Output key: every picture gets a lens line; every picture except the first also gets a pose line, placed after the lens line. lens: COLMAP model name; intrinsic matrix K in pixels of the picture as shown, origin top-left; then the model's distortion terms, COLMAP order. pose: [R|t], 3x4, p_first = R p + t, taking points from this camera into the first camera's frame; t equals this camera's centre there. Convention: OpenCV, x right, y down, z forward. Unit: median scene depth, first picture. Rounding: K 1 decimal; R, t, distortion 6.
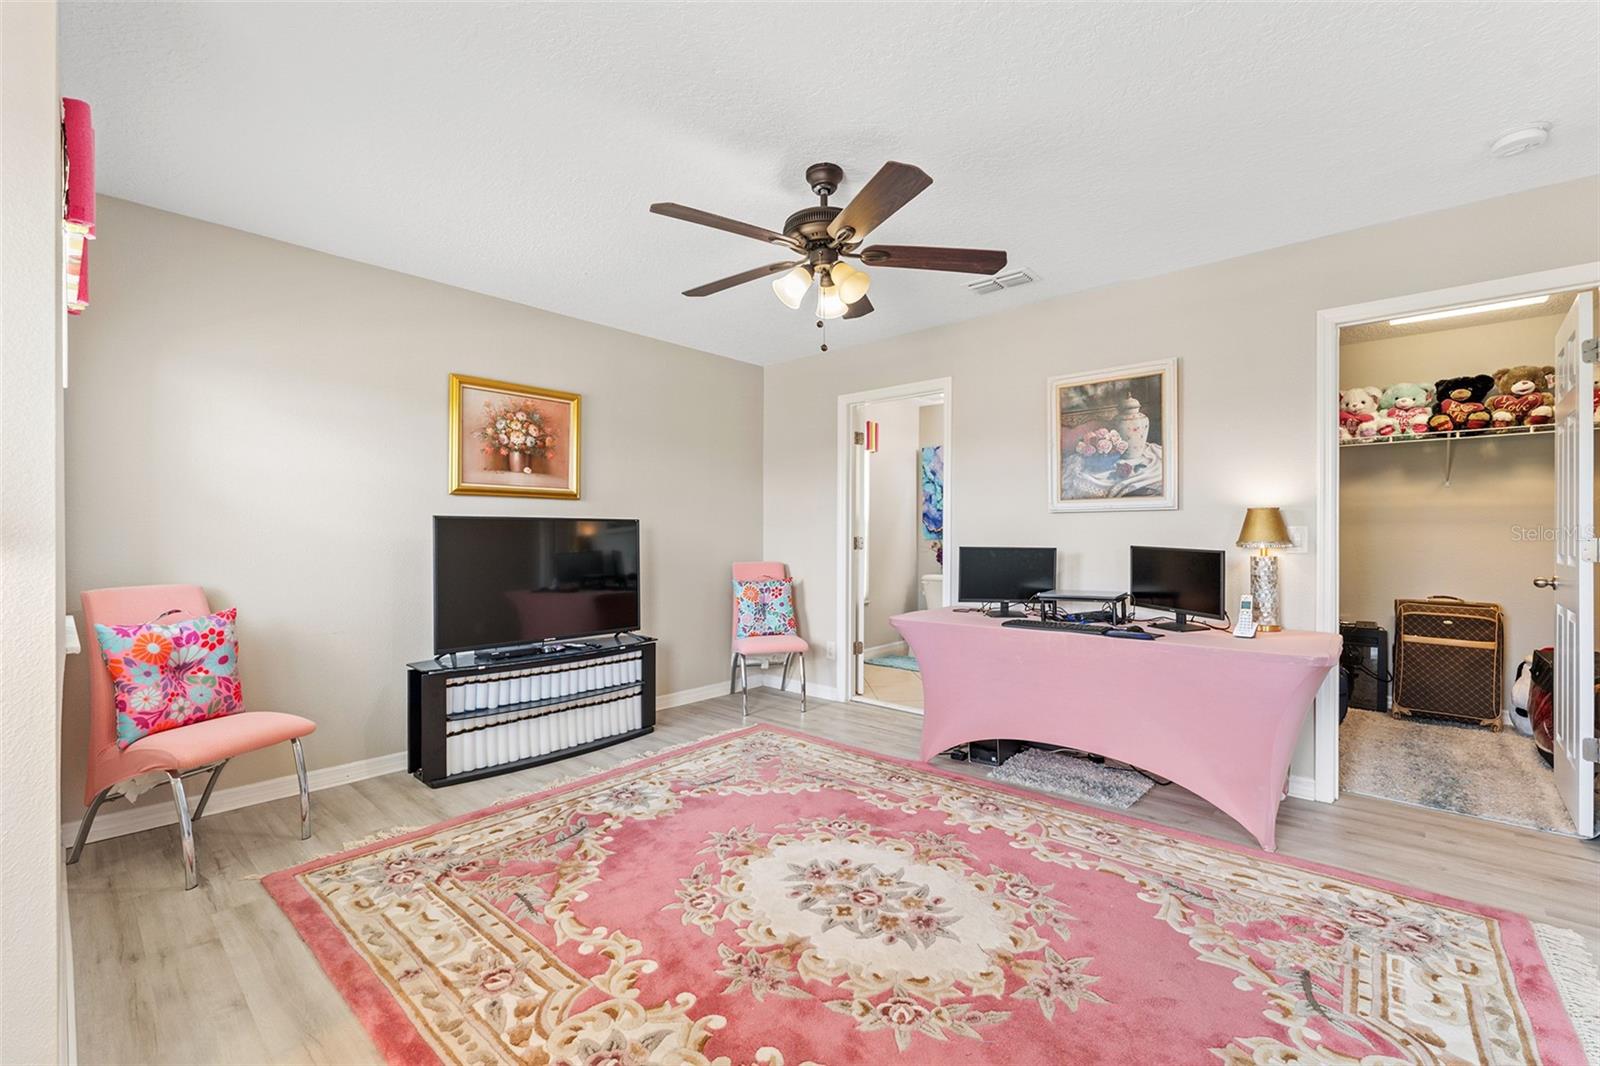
lens RADIAL K [[676.3, 0, 812.6], [0, 676.3, 532.5], [0, 0, 1]] dist [-0.001230, -0.000467]
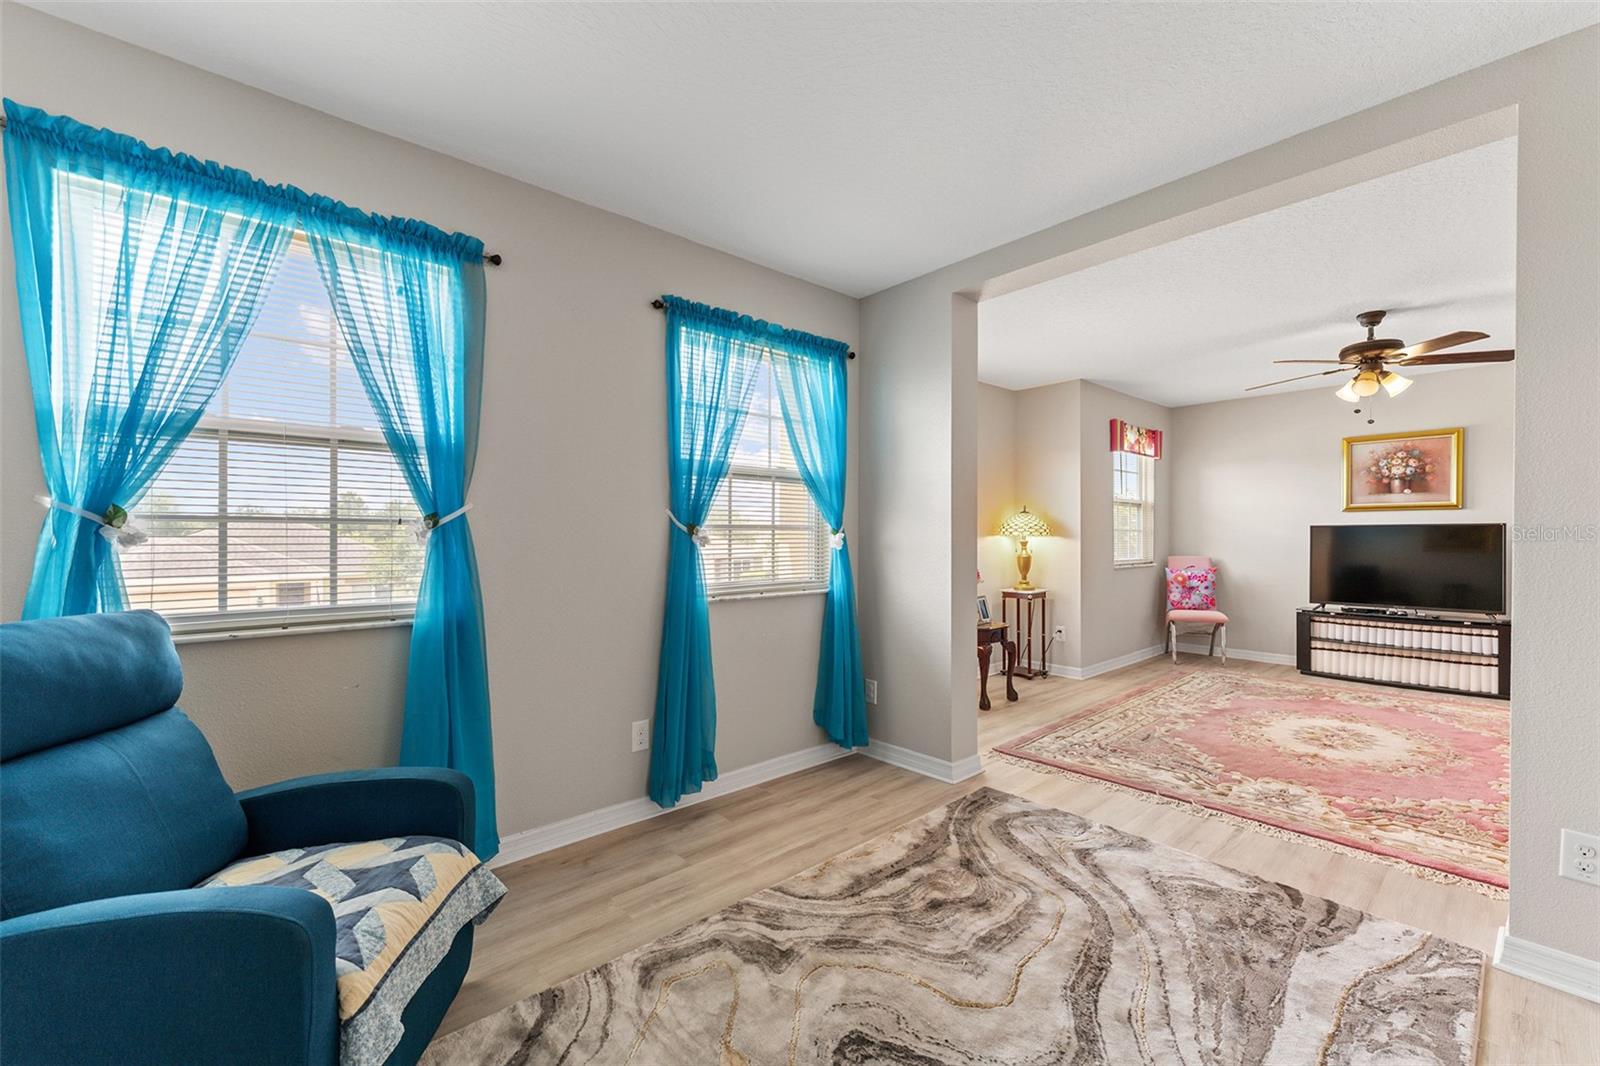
lens RADIAL K [[654.5, 0, 799.3], [0, 654.5, 539.1], [0, 0, 1]] dist [-0.000855, -0.000216]
pose [[-0.124259, 0.004056, -0.992242, 1.287148], [0.005226, 0.999980, 0.003434, -0.001770], [0.992236, -0.004759, -0.124277, -0.127385]]
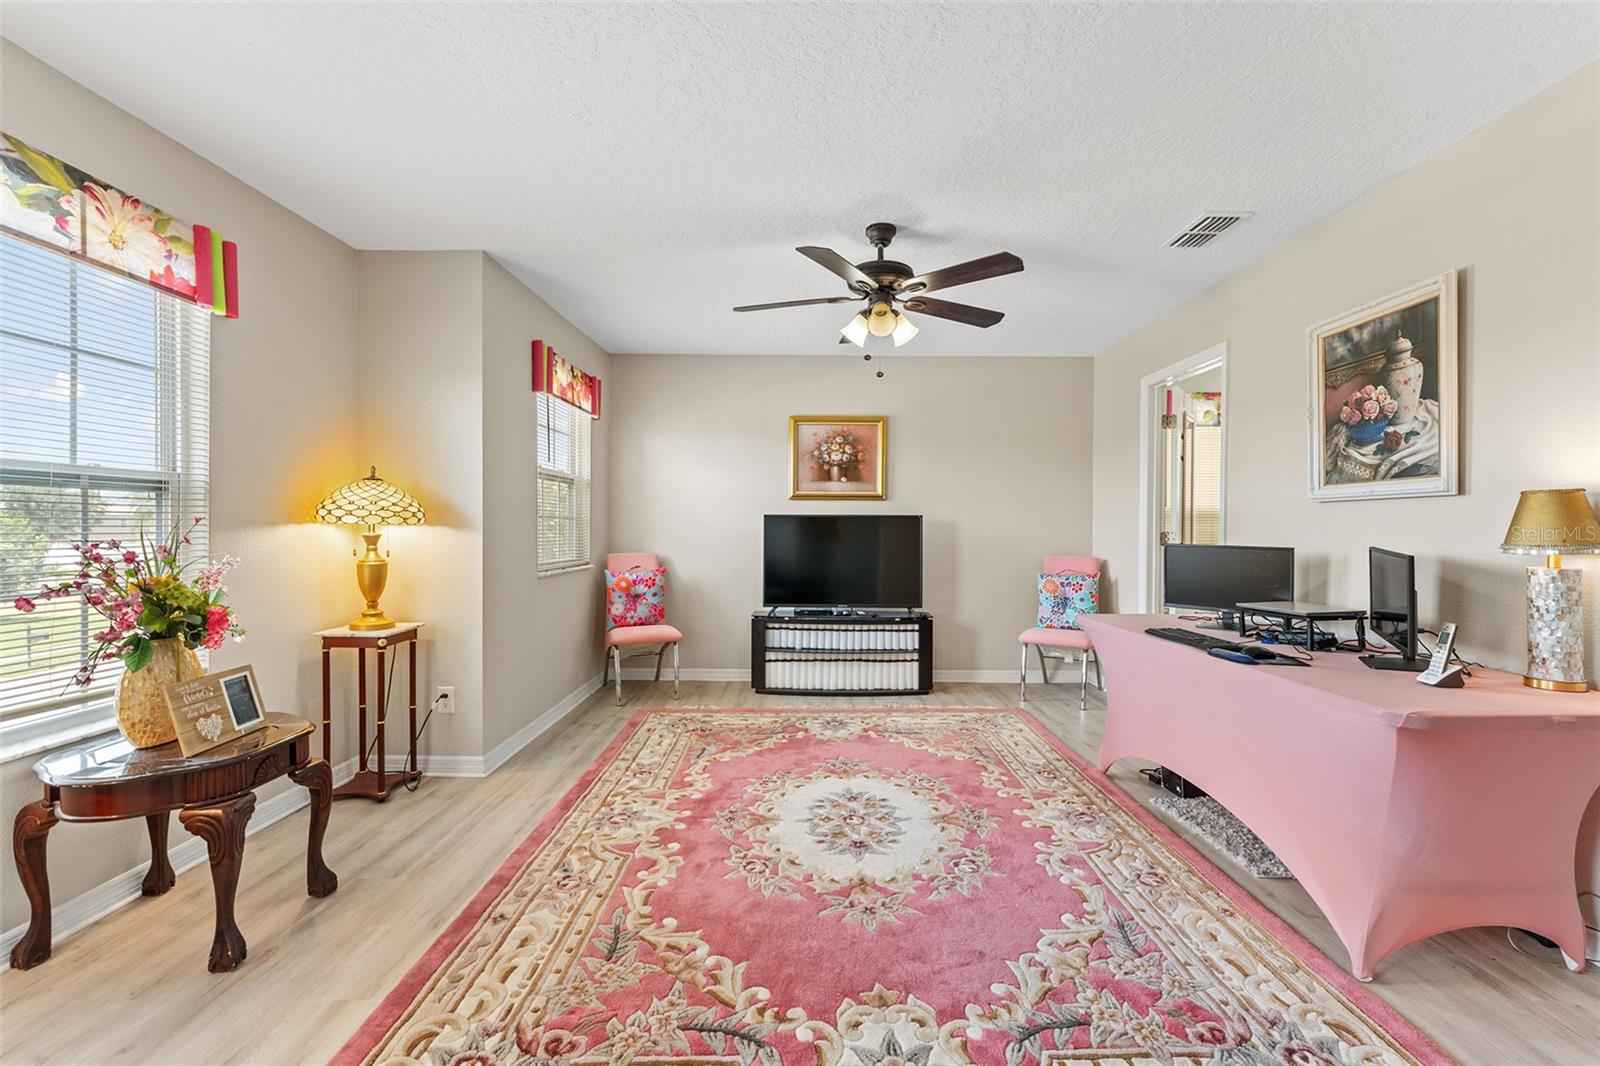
lens RADIAL K [[676.3, 0, 812.6], [0, 676.3, 532.5], [0, 0, 1]] dist [-0.001230, -0.000467]
pose [[0.662623, 0.010635, -0.748877, 0.620710], [-0.002861, 0.999928, 0.011668, -0.002877], [0.748947, -0.005589, 0.662606, 0.077453]]
